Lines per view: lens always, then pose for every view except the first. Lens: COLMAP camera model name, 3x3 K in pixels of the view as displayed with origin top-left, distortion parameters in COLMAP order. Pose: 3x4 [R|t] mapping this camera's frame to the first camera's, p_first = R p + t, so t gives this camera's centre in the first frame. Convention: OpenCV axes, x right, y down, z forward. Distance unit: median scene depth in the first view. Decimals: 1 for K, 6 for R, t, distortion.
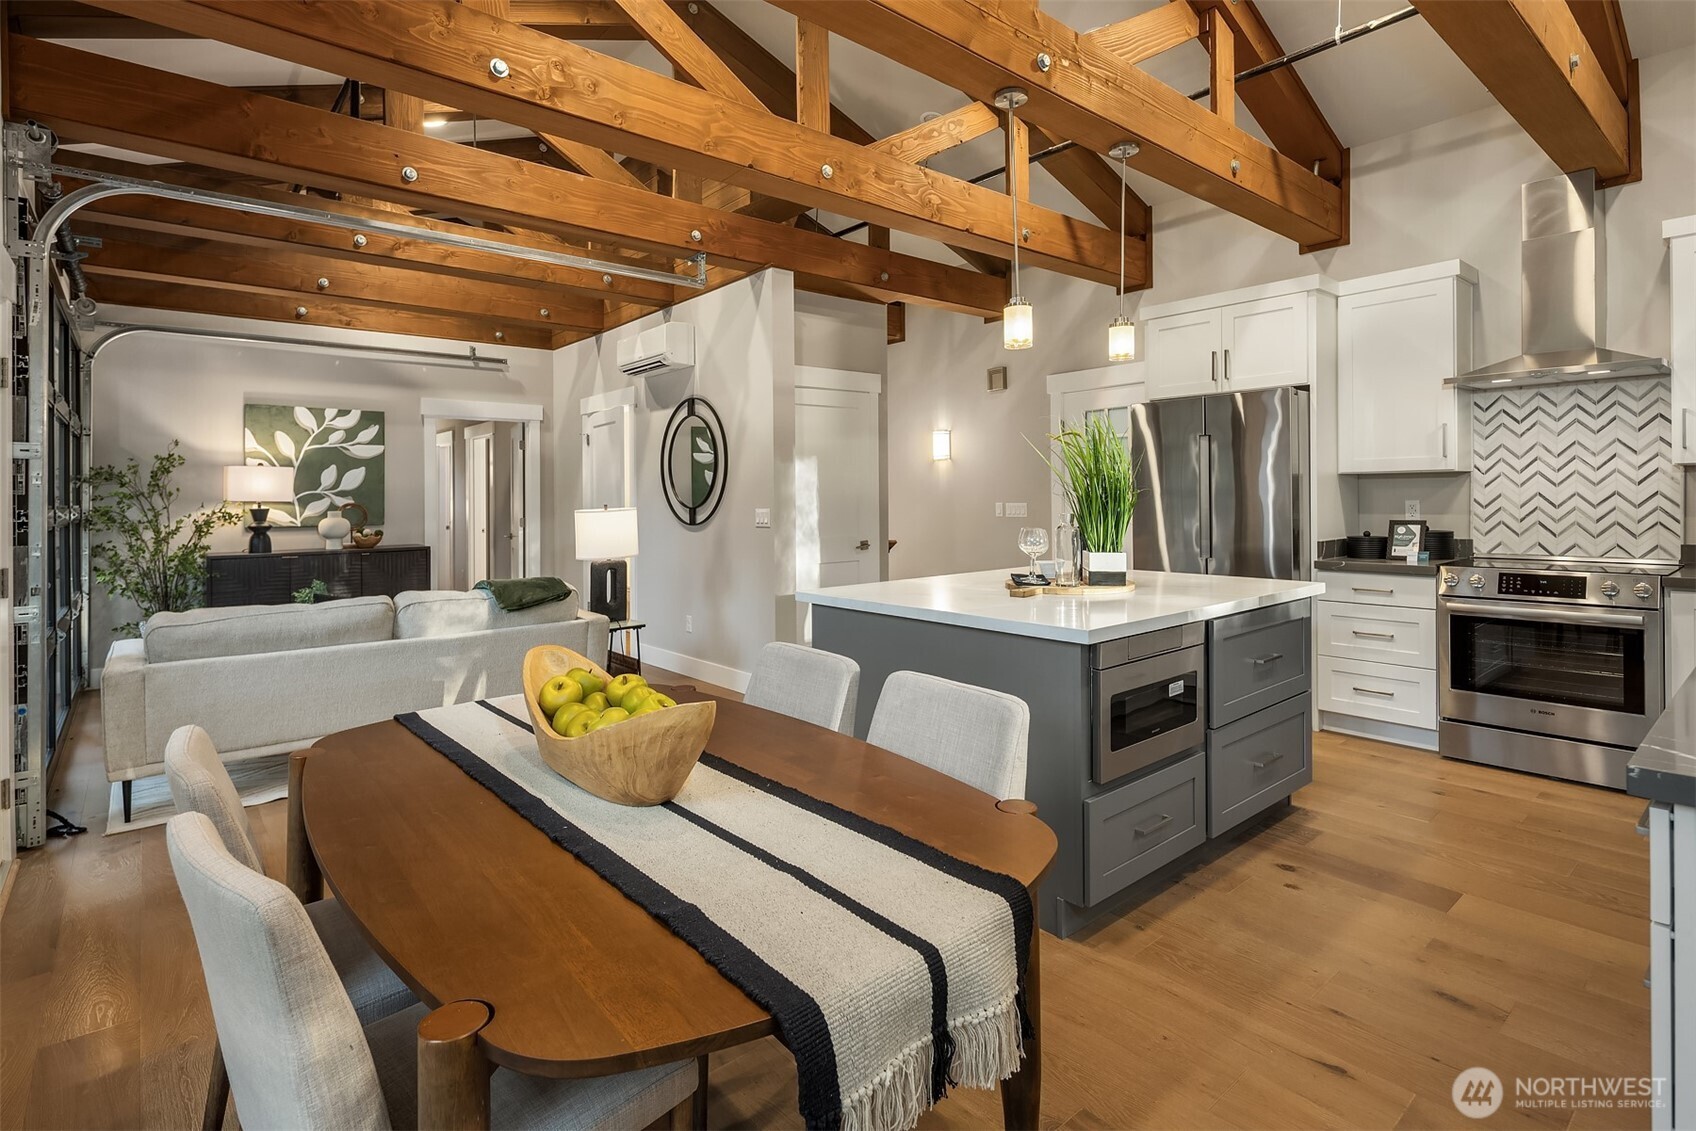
lens RADIAL K [[829.8, 0, 820.3], [0, 829.8, 513.6], [0, 0, 1]] dist [0.001092, -0.001075]
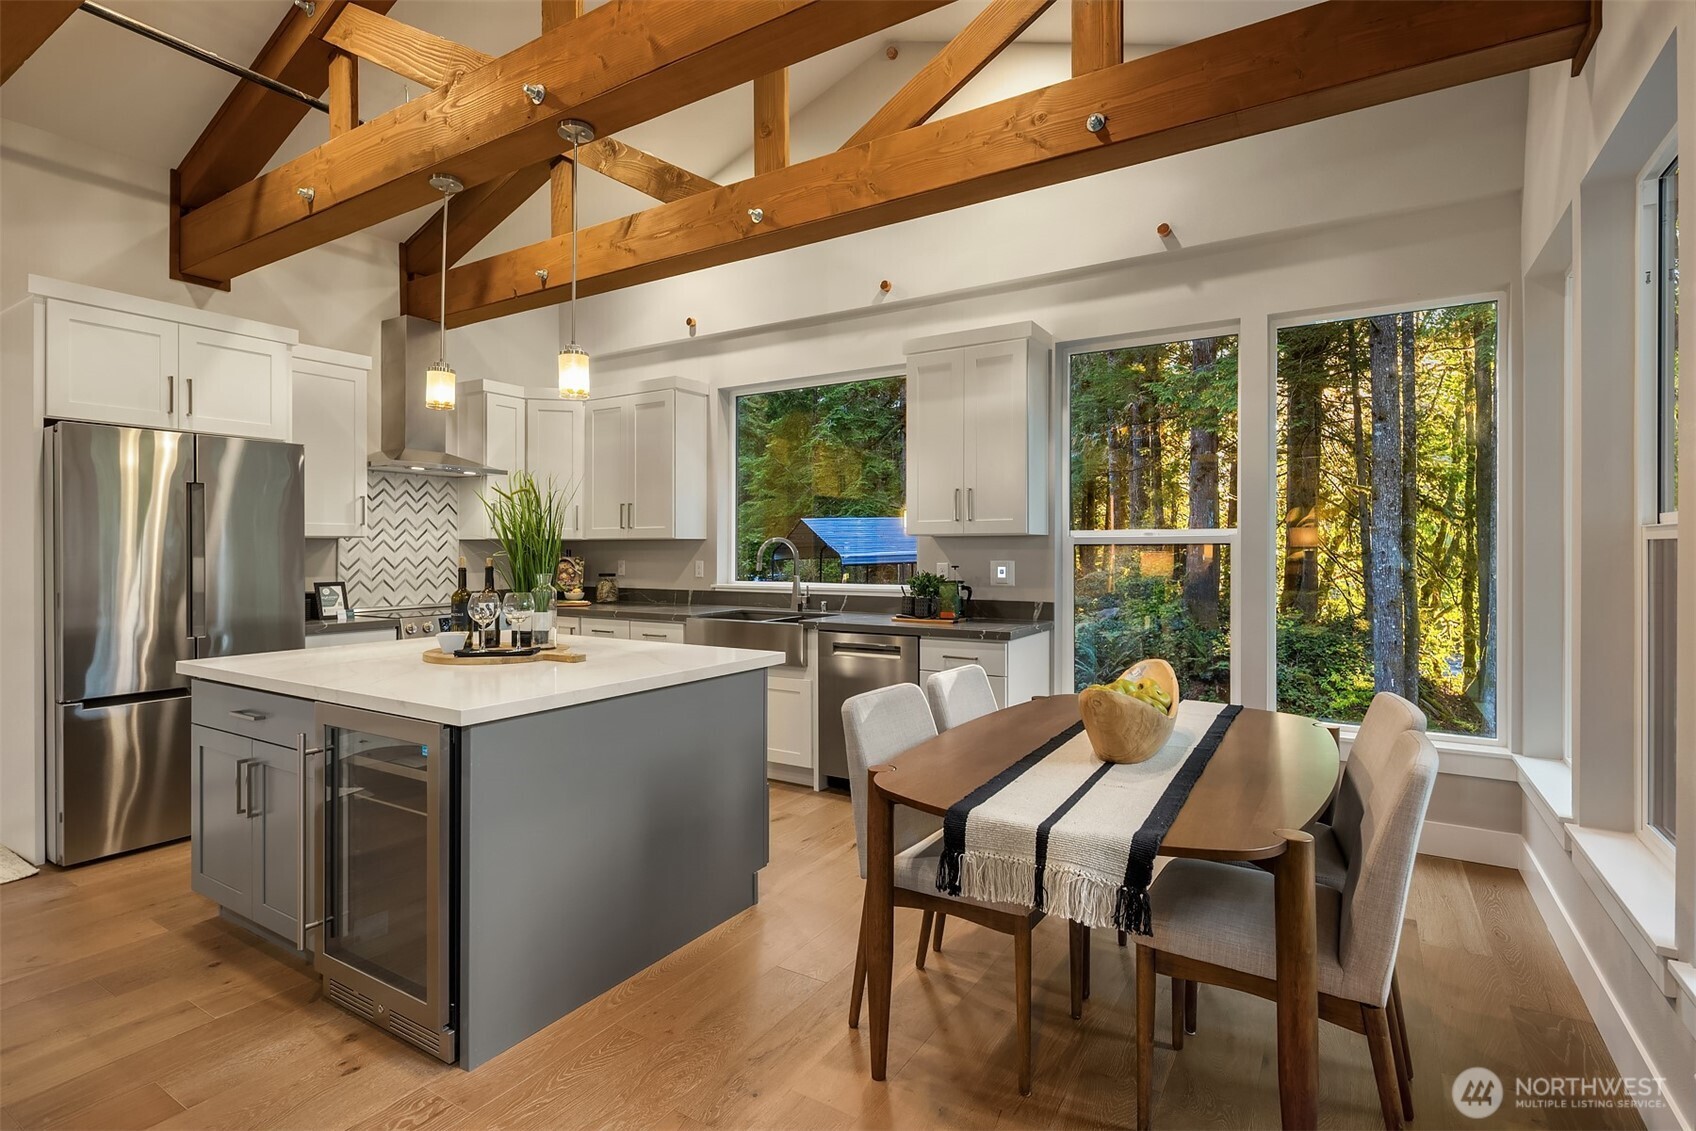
lens RADIAL K [[826.8, 0, 835.4], [0, 826.8, 557.9], [0, 0, 1]] dist [0.002251, -0.000315]
pose [[-0.322341, 0.005495, 0.946608, -0.526295], [0.025328, 0.999675, 0.002822, -0.009957], [-0.946285, 0.024886, -0.322375, 0.735300]]
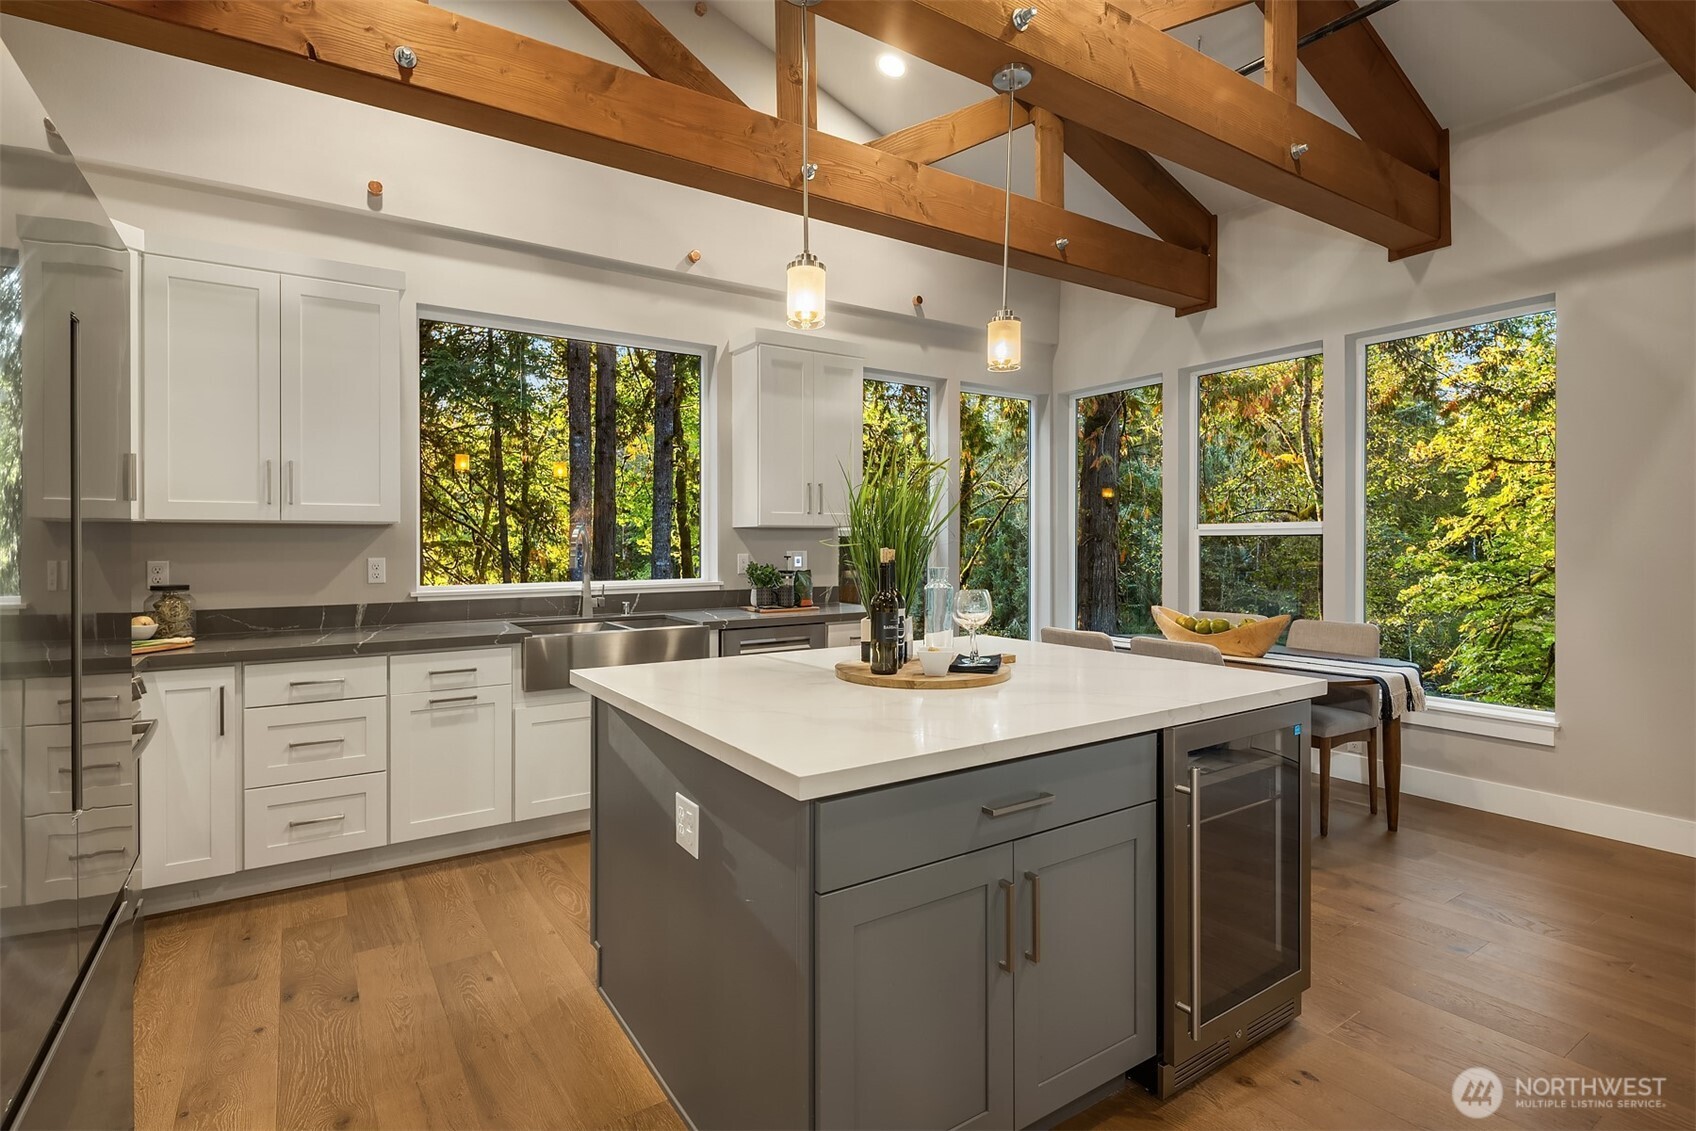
lens RADIAL K [[822.9, 0, 849.2], [0, 822.9, 554.9], [0, 0, 1]] dist [-0.000701, -0.001822]
pose [[-0.995676, 0.015264, 0.091630, 0.228867], [0.018542, 0.999214, 0.035032, -0.031343], [-0.091023, 0.036579, -0.995177, 1.323996]]
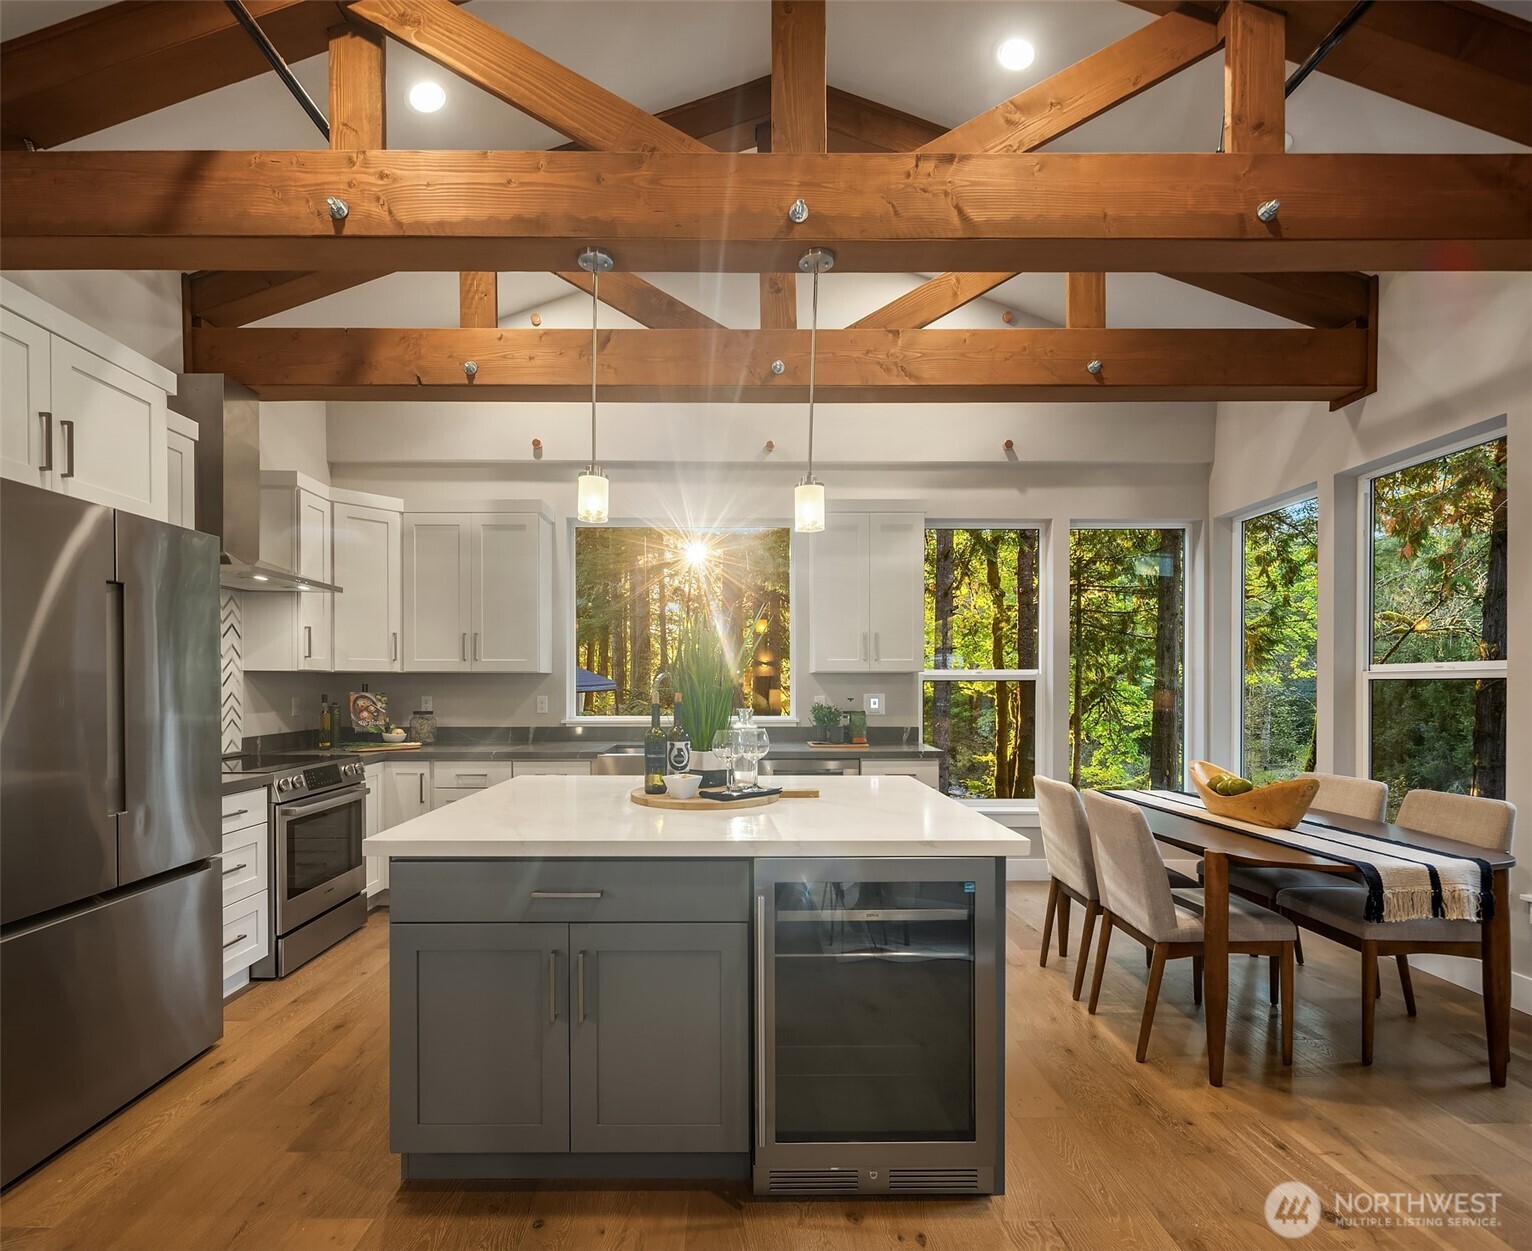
lens RADIAL K [[754.0, 0, 743.3], [0, 754.0, 699.7], [0, 0, 1]] dist [-0.001366, -0.000288]
pose [[-0.781115, 0.002060, 0.624383, -0.161424], [0.024045, 0.999352, 0.026784, -0.024850], [-0.623924, 0.035935, -0.780659, 1.222229]]
